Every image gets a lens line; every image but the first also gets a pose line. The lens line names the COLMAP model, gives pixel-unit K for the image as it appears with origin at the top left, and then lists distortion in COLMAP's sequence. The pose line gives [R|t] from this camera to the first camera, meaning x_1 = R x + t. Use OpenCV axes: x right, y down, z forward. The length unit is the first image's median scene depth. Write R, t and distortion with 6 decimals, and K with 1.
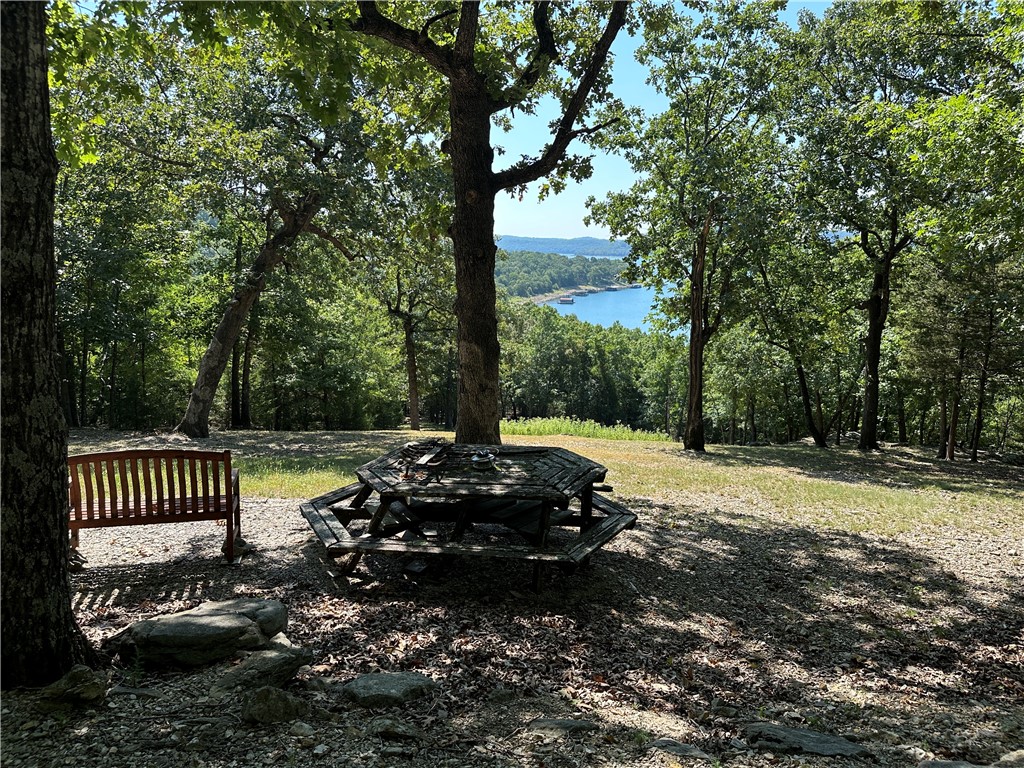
lens RADIAL K [[726.6, 0, 512.0], [0, 726.6, 384.0], [0, 0, 1]] dist [0.037687, -0.001339]
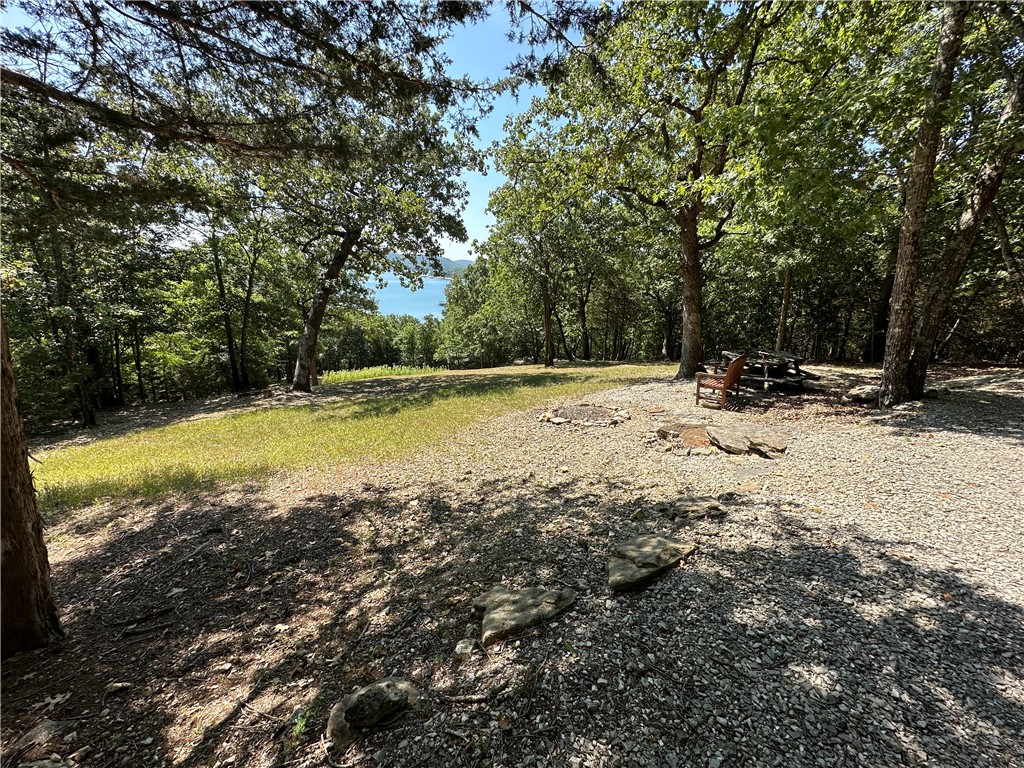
lens RADIAL K [[410.8, 0, 512.0], [0, 410.8, 384.0], [0, 0, 1]] dist [0.001326, 0.000128]
pose [[0.826137, -0.130873, 0.548060, -0.272025], [0.075310, 0.989572, 0.122781, -0.008282], [-0.558413, -0.060160, 0.827379, 0.034746]]
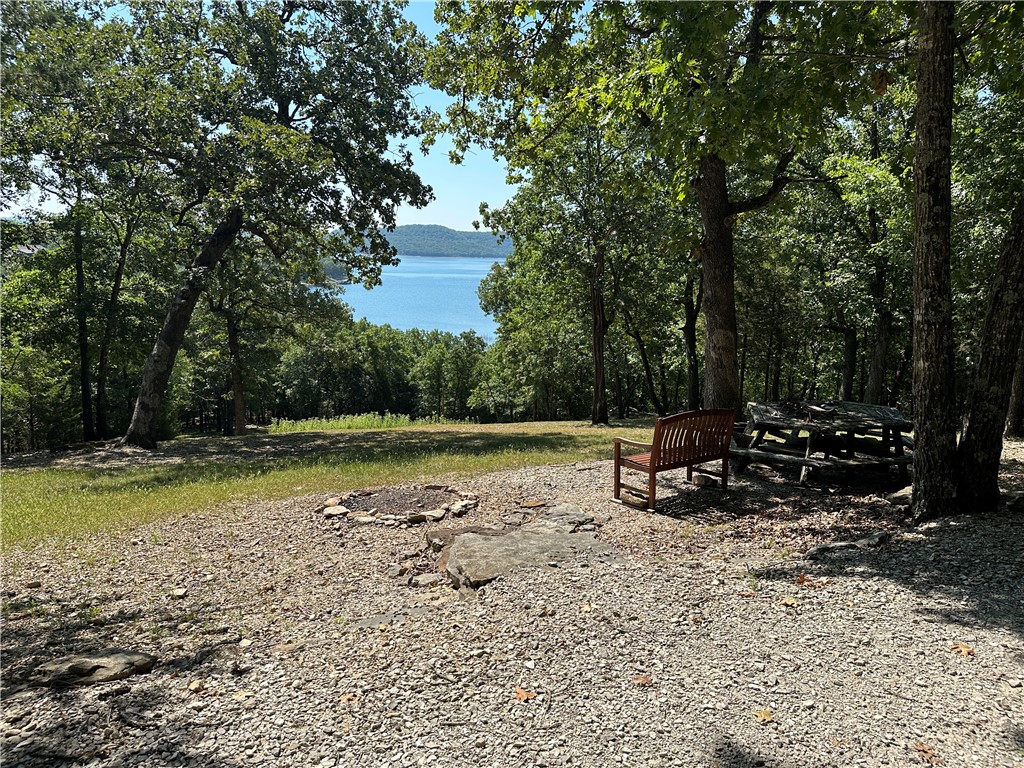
lens RADIAL K [[726.6, 0, 512.0], [0, 726.6, 384.0], [0, 0, 1]] dist [0.037687, -0.001339]
pose [[0.918496, -0.050509, 0.392192, -0.182889], [0.048491, 0.998710, 0.015055, -0.000147], [-0.392446, 0.005190, 0.919760, -0.012956]]
